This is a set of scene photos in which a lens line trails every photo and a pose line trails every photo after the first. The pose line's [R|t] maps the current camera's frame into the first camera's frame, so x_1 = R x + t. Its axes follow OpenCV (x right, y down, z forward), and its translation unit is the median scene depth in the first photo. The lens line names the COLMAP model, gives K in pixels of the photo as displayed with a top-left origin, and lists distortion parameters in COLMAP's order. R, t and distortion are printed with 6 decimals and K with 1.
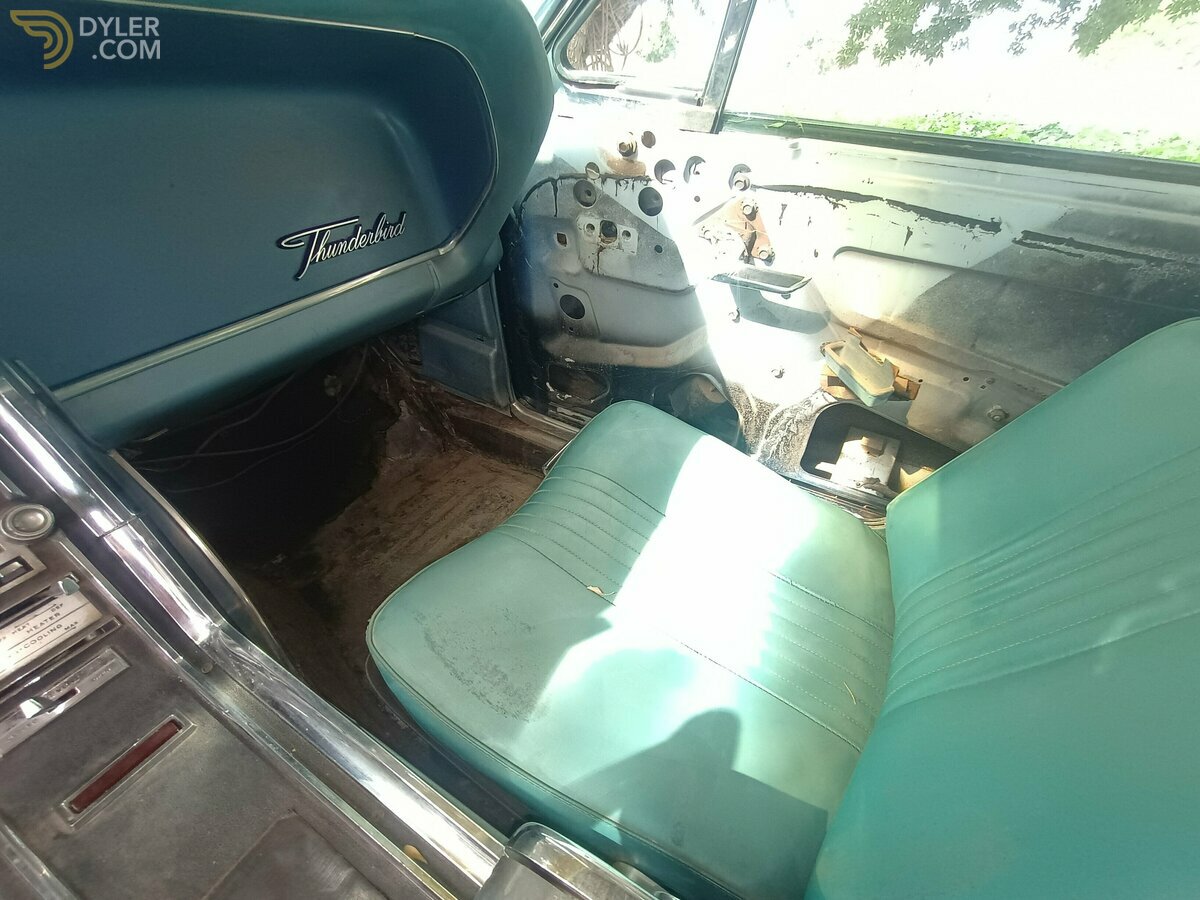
lens RADIAL K [[540.3, 0, 596.4], [0, 540.3, 452.7], [0, 0, 1]] dist [0.007631, -0.001686]
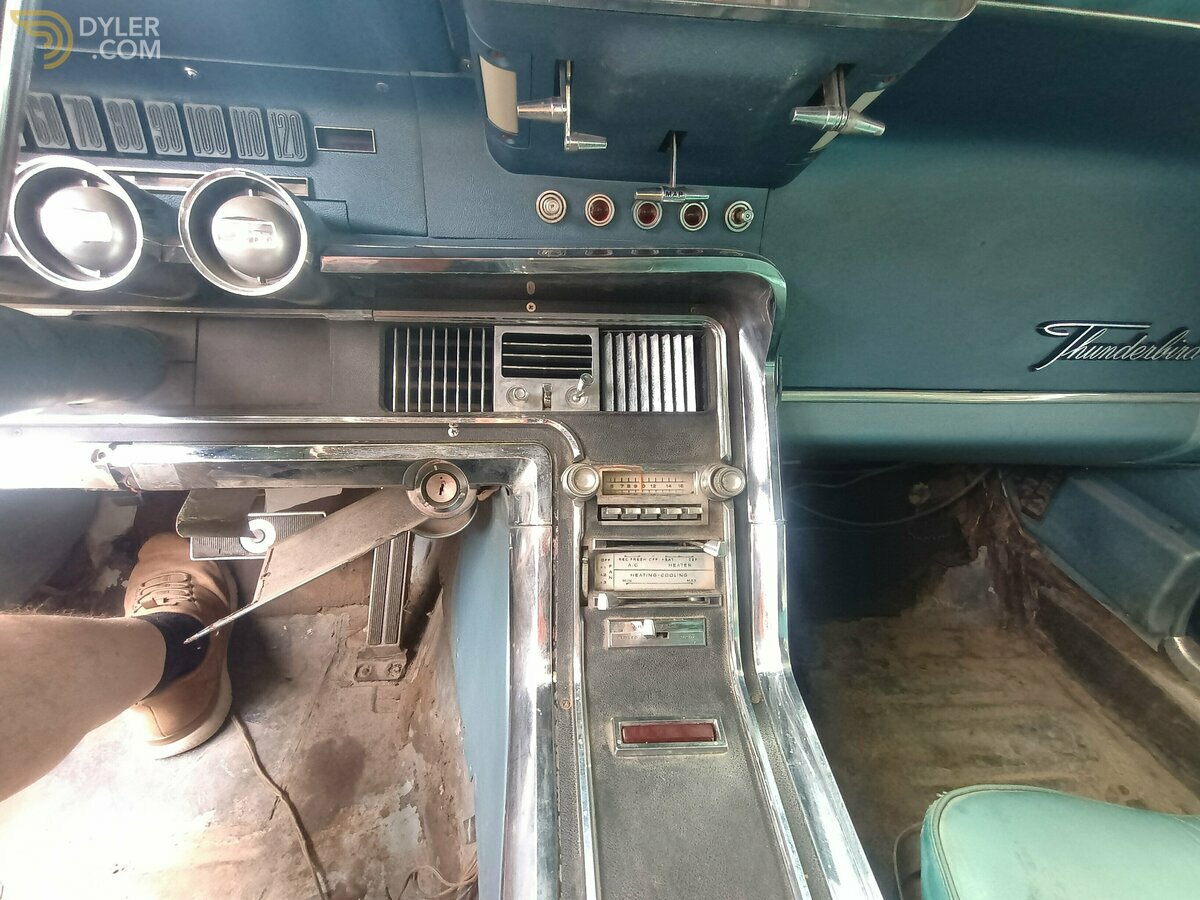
lens RADIAL K [[540.3, 0, 596.9], [0, 540.3, 454.7], [0, 0, 1]] dist [0.007631, -0.001686]
pose [[0.559207, 0.380804, -0.736393, -0.210132], [-0.524318, 0.850503, 0.041653, 0.088727], [0.642167, 0.362812, 0.675270, 0.037865]]
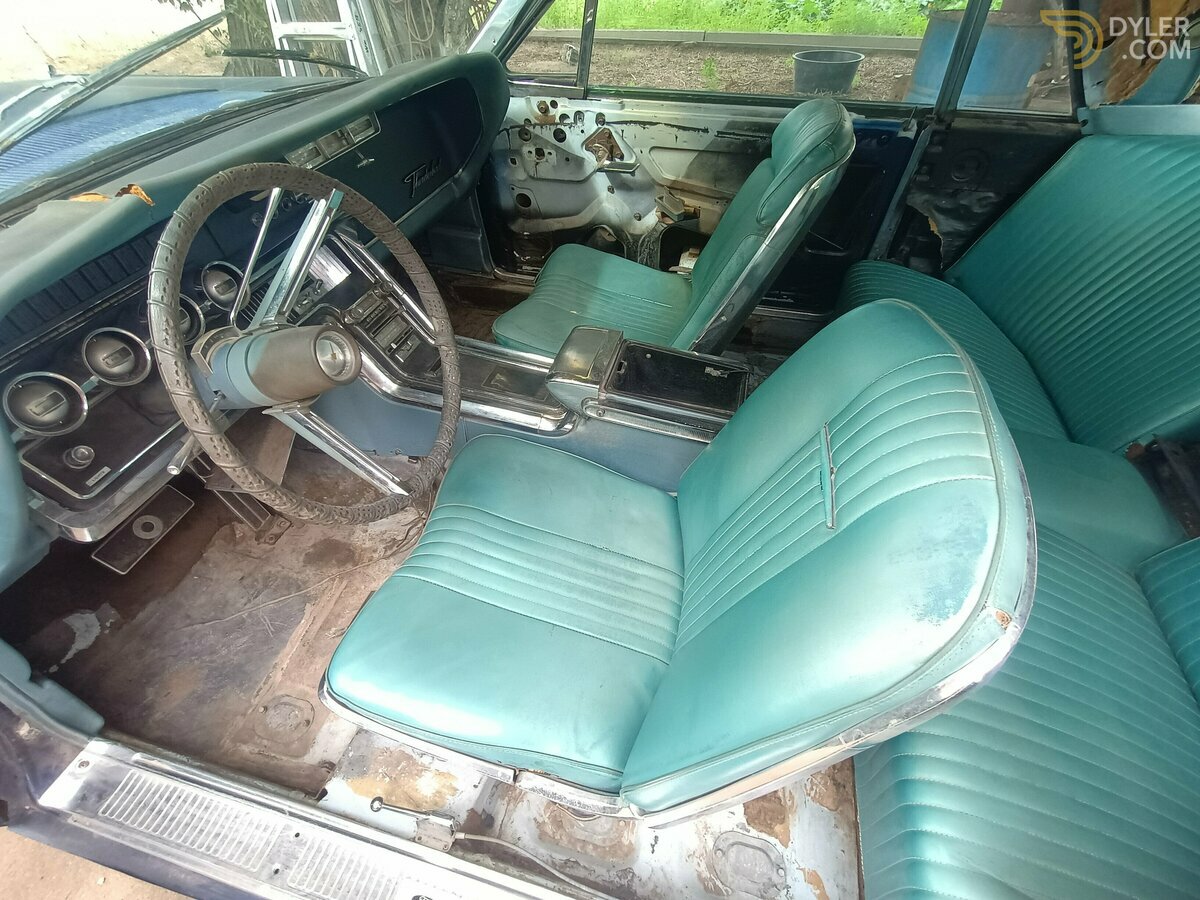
lens RADIAL K [[540.3, 0, 600.2], [0, 540.3, 452.8], [0, 0, 1]] dist [0.007631, -0.001686]
pose [[0.970024, -0.207604, 0.126312, -0.244986], [0.188401, 0.970770, 0.148696, 0.396572], [-0.153490, -0.120442, 0.980783, -1.099479]]
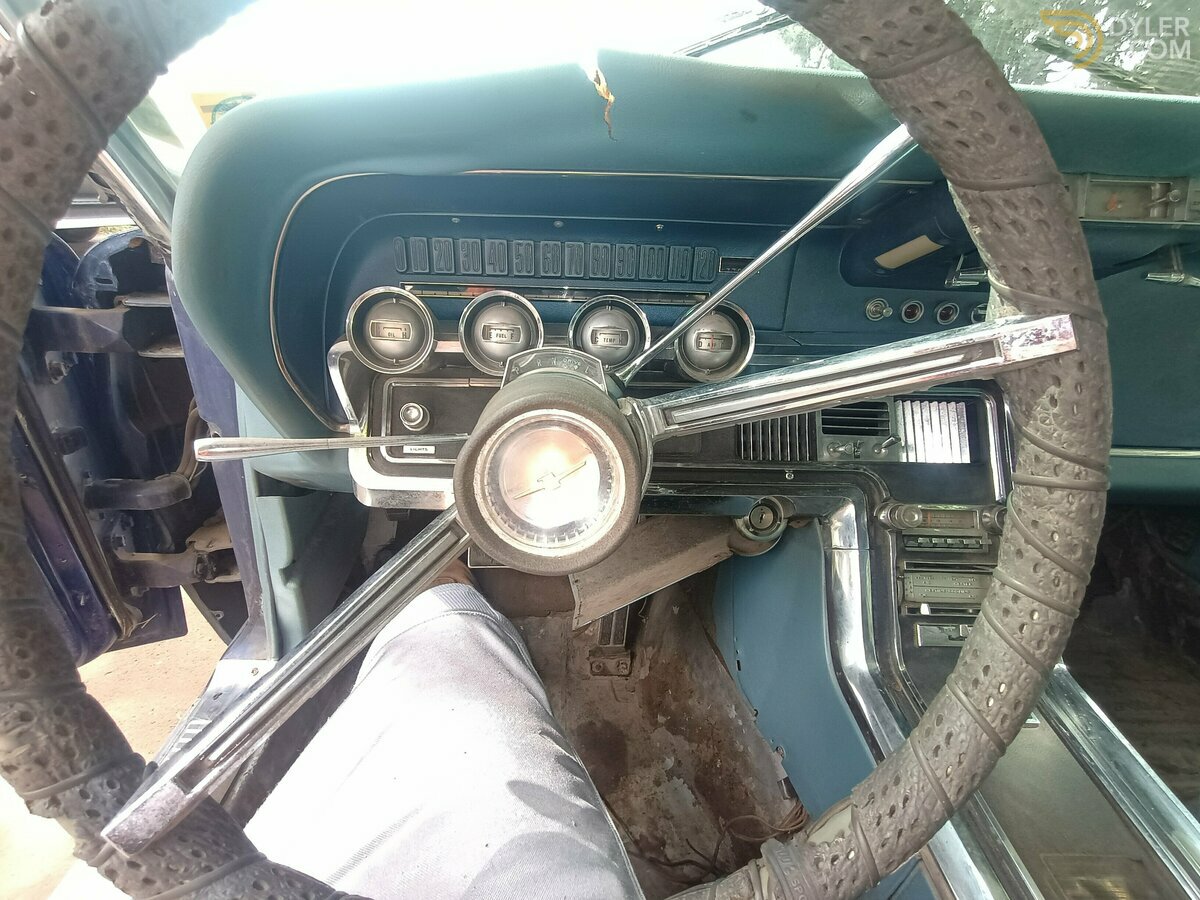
lens RADIAL K [[540.3, 0, 601.1], [0, 540.3, 453.2], [0, 0, 1]] dist [0.007631, -0.001686]
pose [[0.515746, 0.364747, -0.775219, -0.288282], [-0.541702, 0.839851, 0.034767, 0.260709], [0.663750, 0.402007, 0.630735, -0.342734]]
